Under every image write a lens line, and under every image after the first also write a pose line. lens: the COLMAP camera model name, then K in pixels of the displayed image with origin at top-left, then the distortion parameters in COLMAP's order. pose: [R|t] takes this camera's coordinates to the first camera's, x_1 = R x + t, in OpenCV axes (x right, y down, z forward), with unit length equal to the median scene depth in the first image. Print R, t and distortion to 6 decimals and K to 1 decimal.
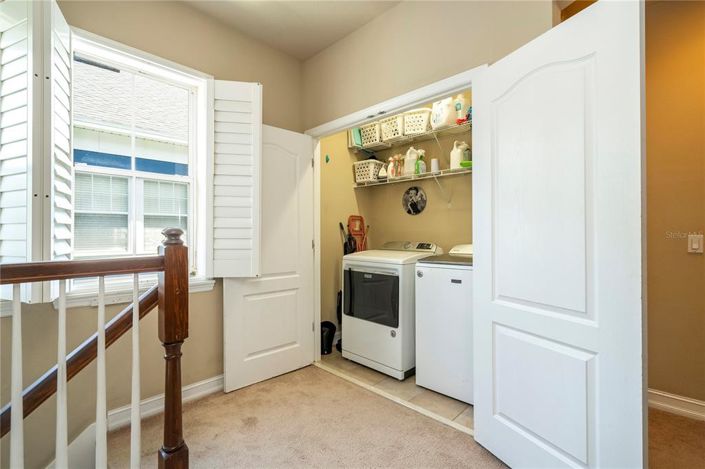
lens RADIAL K [[320.5, 0, 356.6], [0, 320.5, 232.8], [0, 0, 1]] dist [-0.000668, 0.000302]
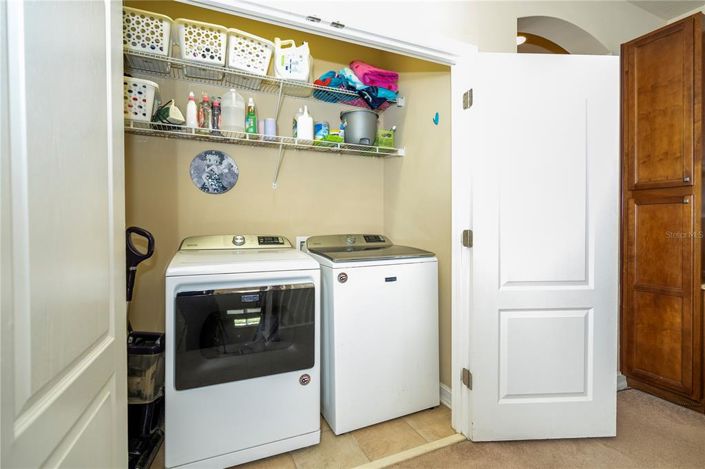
lens RADIAL K [[320.5, 0, 356.6], [0, 320.5, 232.8], [0, 0, 1]] dist [-0.000668, 0.000302]
pose [[0.374336, -0.013149, 0.927200, -0.358589], [-0.004314, 0.999864, 0.015922, 0.012533], [-0.927283, -0.009960, 0.374229, 0.560266]]
